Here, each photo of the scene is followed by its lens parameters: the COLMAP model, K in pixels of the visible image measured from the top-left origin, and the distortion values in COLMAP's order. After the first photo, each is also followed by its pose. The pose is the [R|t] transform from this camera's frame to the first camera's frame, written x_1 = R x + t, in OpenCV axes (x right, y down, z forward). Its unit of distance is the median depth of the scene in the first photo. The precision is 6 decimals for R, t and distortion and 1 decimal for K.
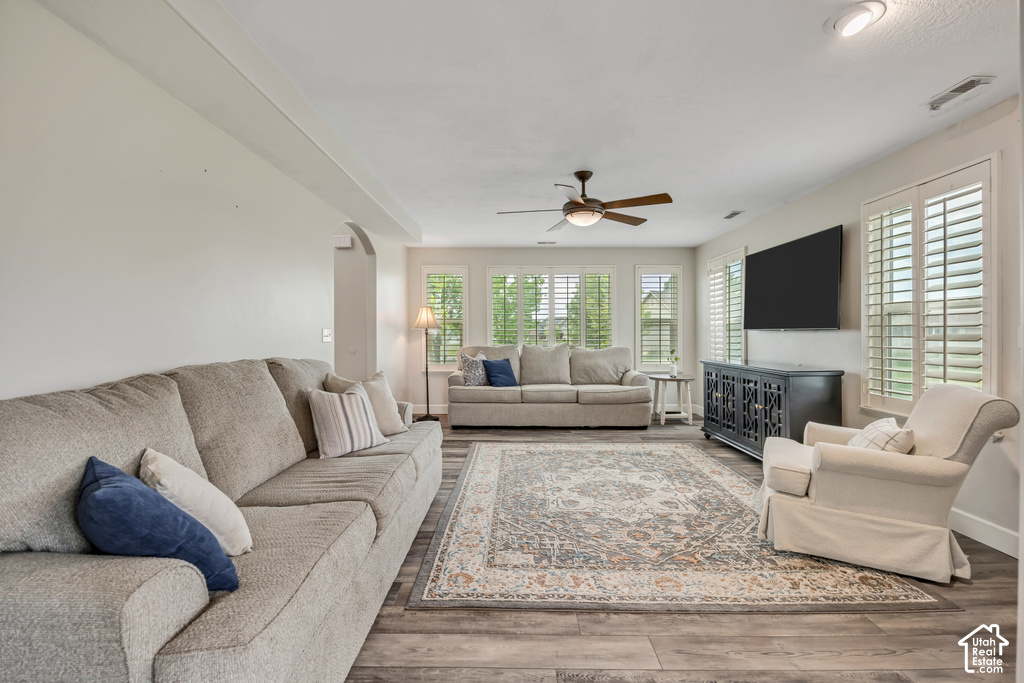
lens RADIAL K [[453.1, 0, 509.7], [0, 453.1, 334.8], [0, 0, 1]] dist [-0.010876, -0.000697]
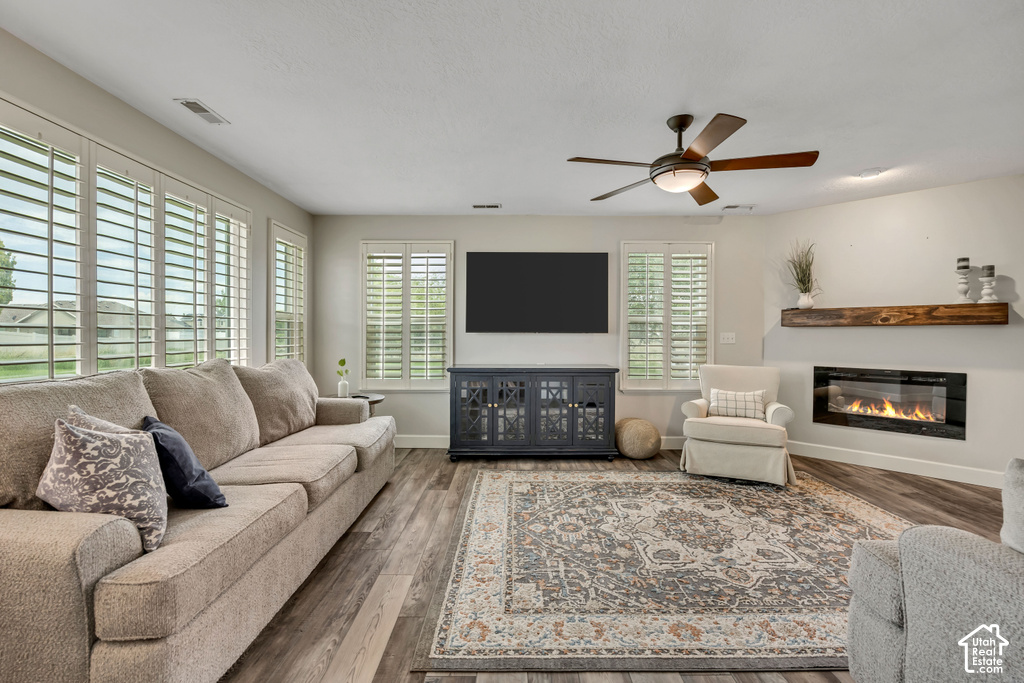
lens RADIAL K [[453.1, 0, 509.7], [0, 453.1, 334.8], [0, 0, 1]] dist [-0.010876, -0.000697]
pose [[-0.021942, 0.008109, 0.999726, -0.659503], [0.000373, 0.999967, -0.008103, 0.003675], [-0.999759, 0.000195, -0.021944, 1.532001]]
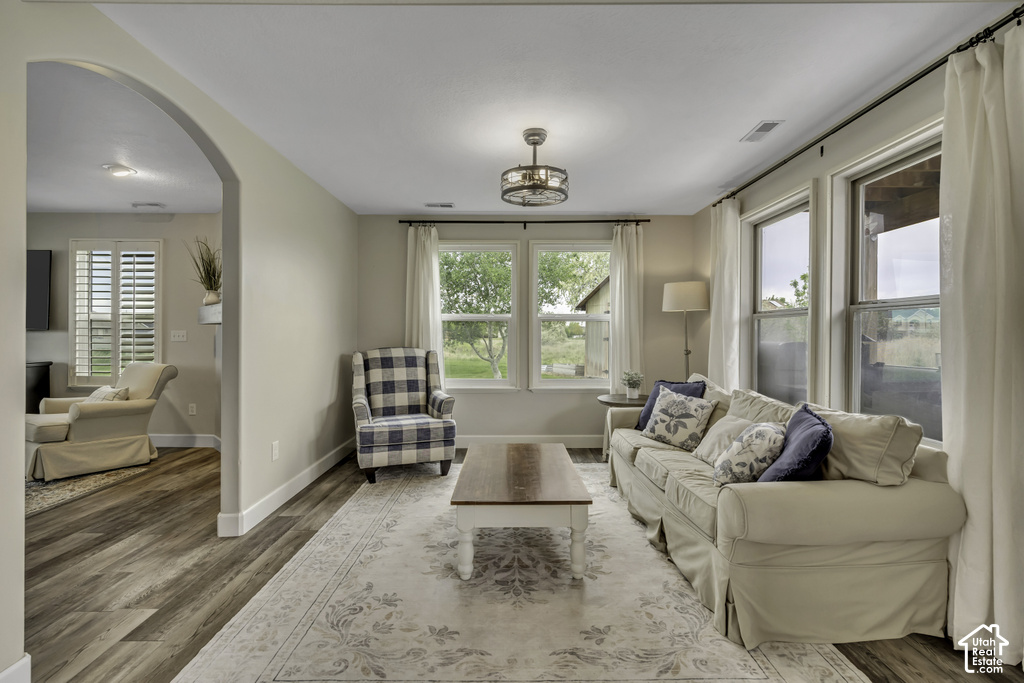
lens RADIAL K [[453.1, 0, 509.7], [0, 453.1, 334.8], [0, 0, 1]] dist [-0.010876, -0.000697]
pose [[-0.011681, 0.004313, 0.999922, -0.690369], [-0.002769, 0.999987, -0.004345, 0.004585], [-0.999928, -0.002820, -0.011669, -0.378625]]
